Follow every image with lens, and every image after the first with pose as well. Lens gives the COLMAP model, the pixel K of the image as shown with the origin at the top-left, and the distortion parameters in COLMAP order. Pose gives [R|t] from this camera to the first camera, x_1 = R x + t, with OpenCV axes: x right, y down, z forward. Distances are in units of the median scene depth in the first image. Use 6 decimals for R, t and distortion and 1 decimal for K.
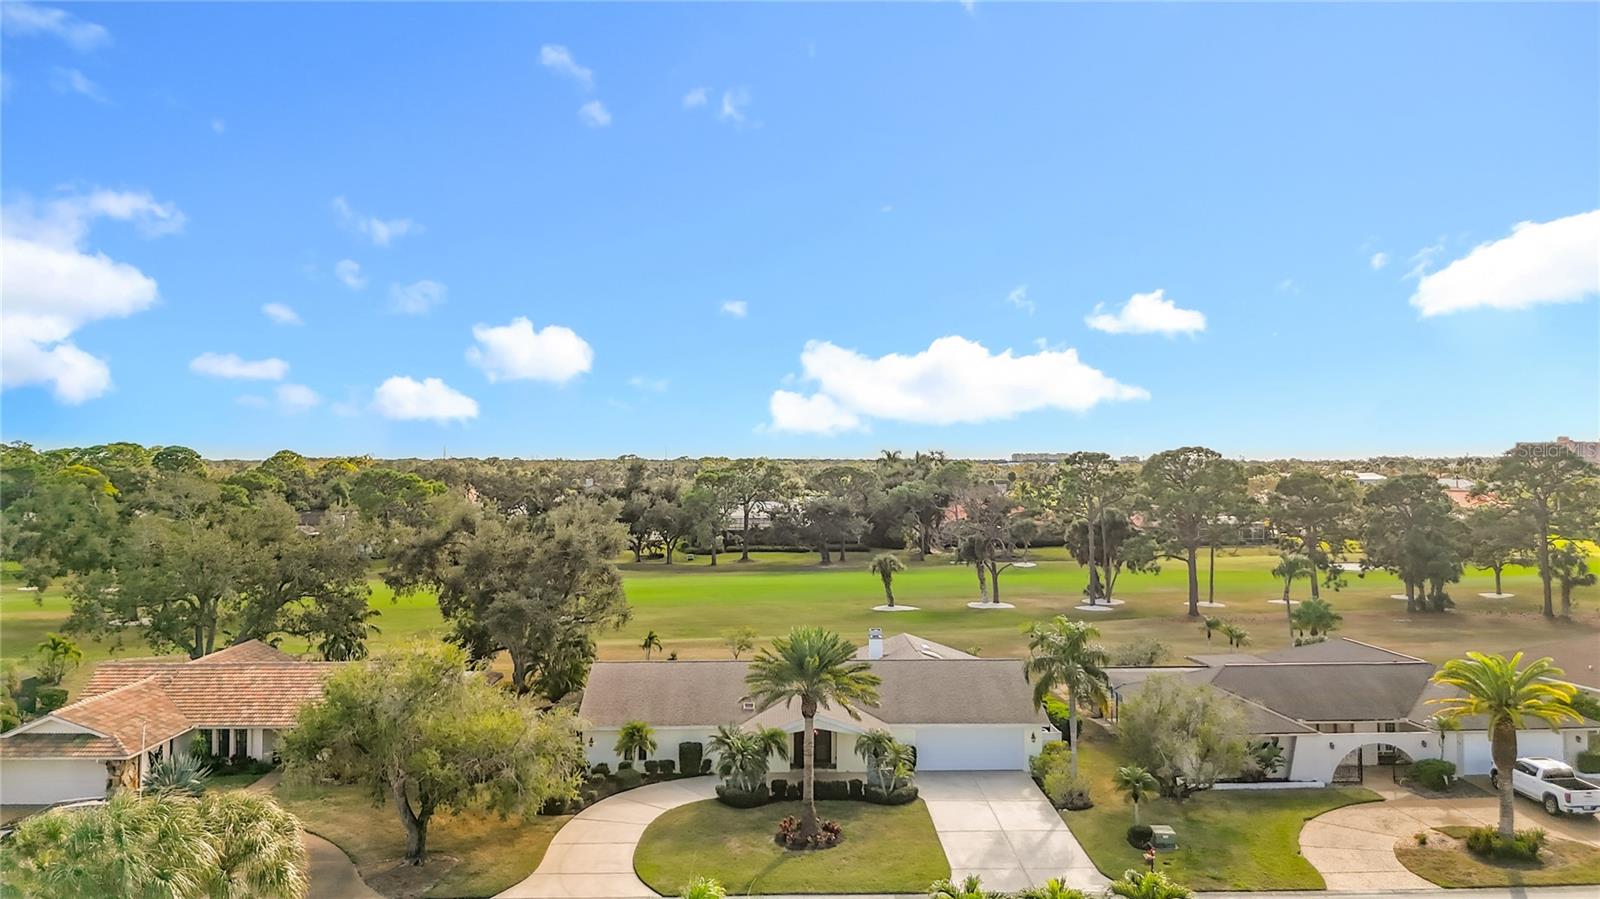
lens RADIAL K [[1249.4, 0, 827.9], [0, 1249.4, 415.7], [0, 0, 1]] dist [0.008338, -0.004815]
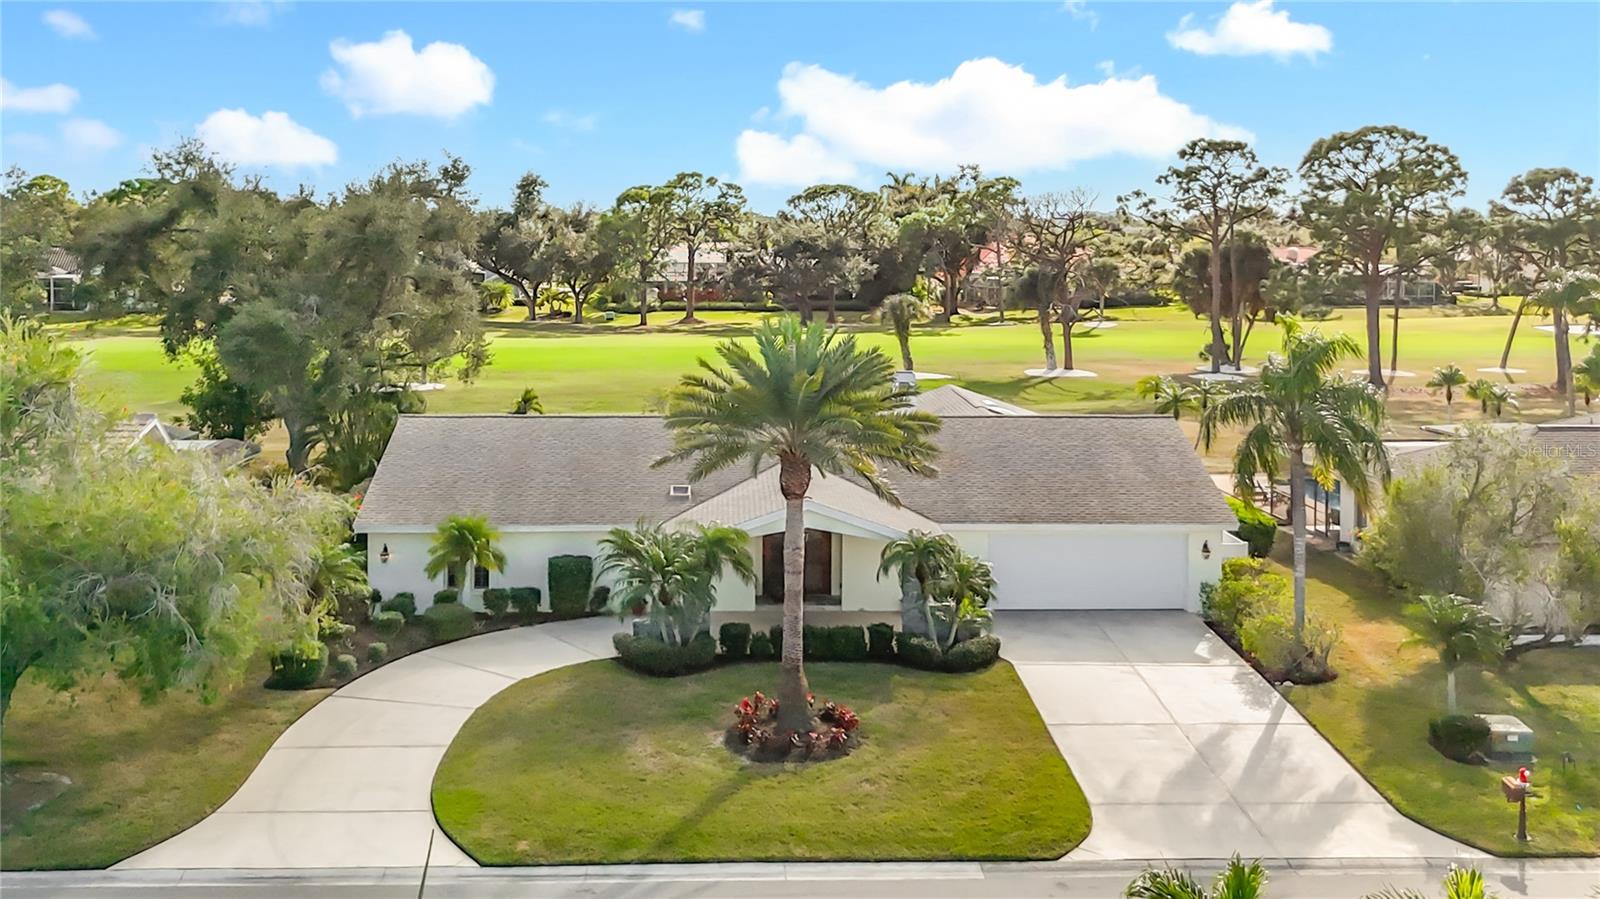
lens RADIAL K [[1606.5, 0, 798.0], [0, 1606.5, 288.1], [0, 0, 1]] dist [0.012427, -0.002801]
pose [[0.999990, 0.003115, -0.003198, -0.005222], [-0.002887, 0.997622, 0.068859, 0.050521], [0.003405, -0.068849, 0.997621, 0.163657]]
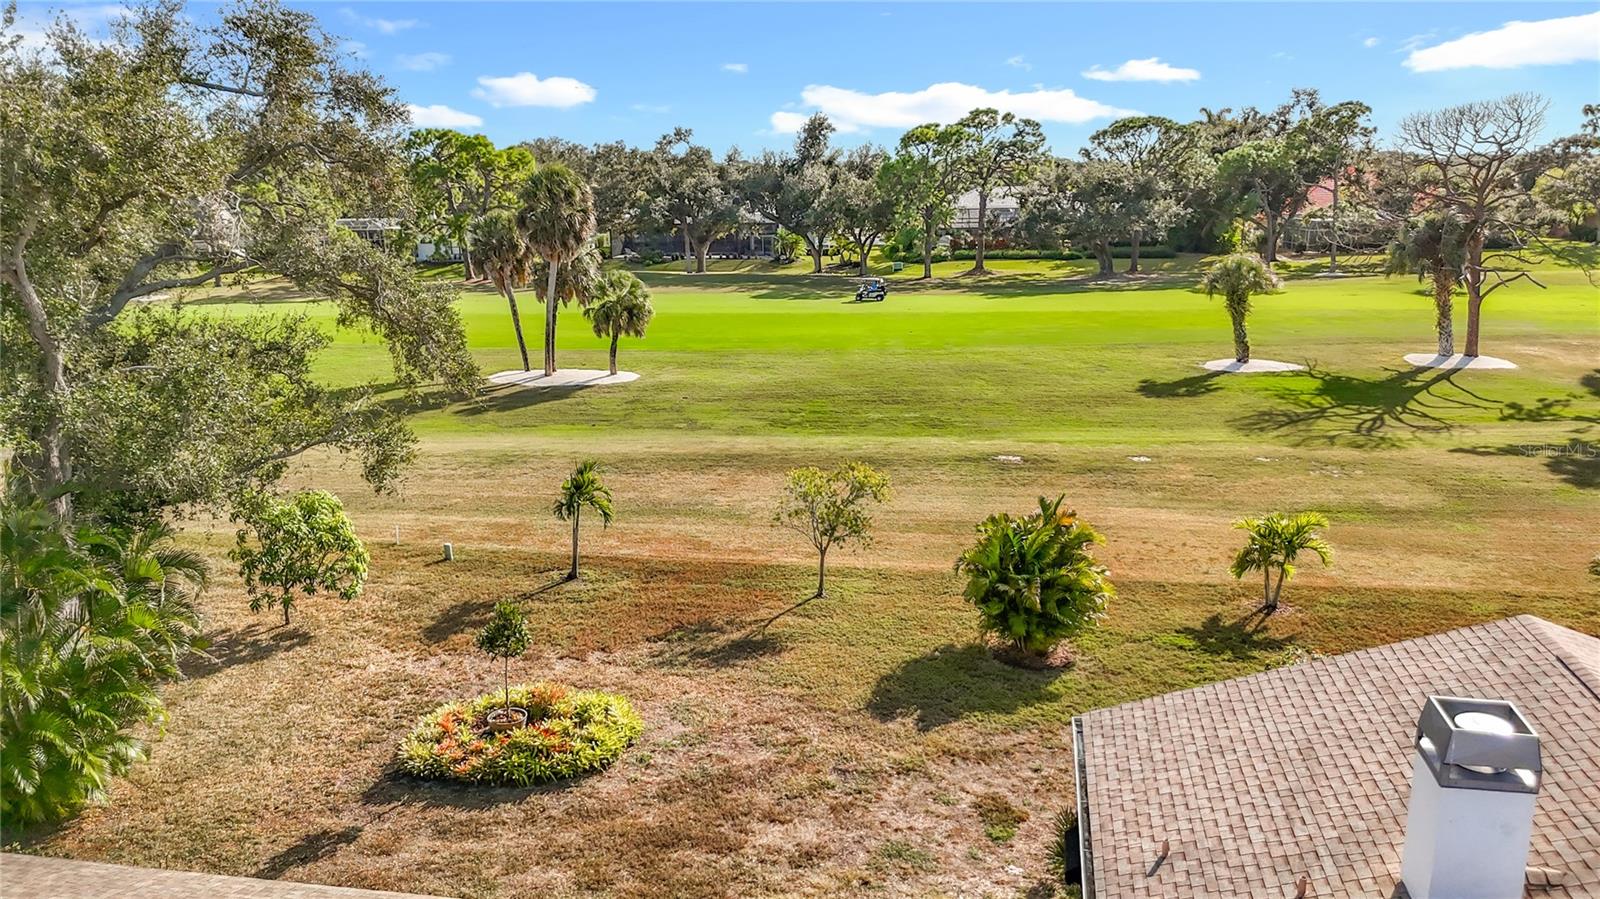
lens RADIAL K [[1132.0, 0, 795.3], [0, 1132.0, 497.4], [0, 0, 1]] dist [0.003366, -0.003646]
pose [[0.966539, 0.053040, -0.250976, -0.005164], [0.025648, 0.953505, 0.300283, 0.065048], [0.255234, -0.296672, 0.920240, 0.529551]]
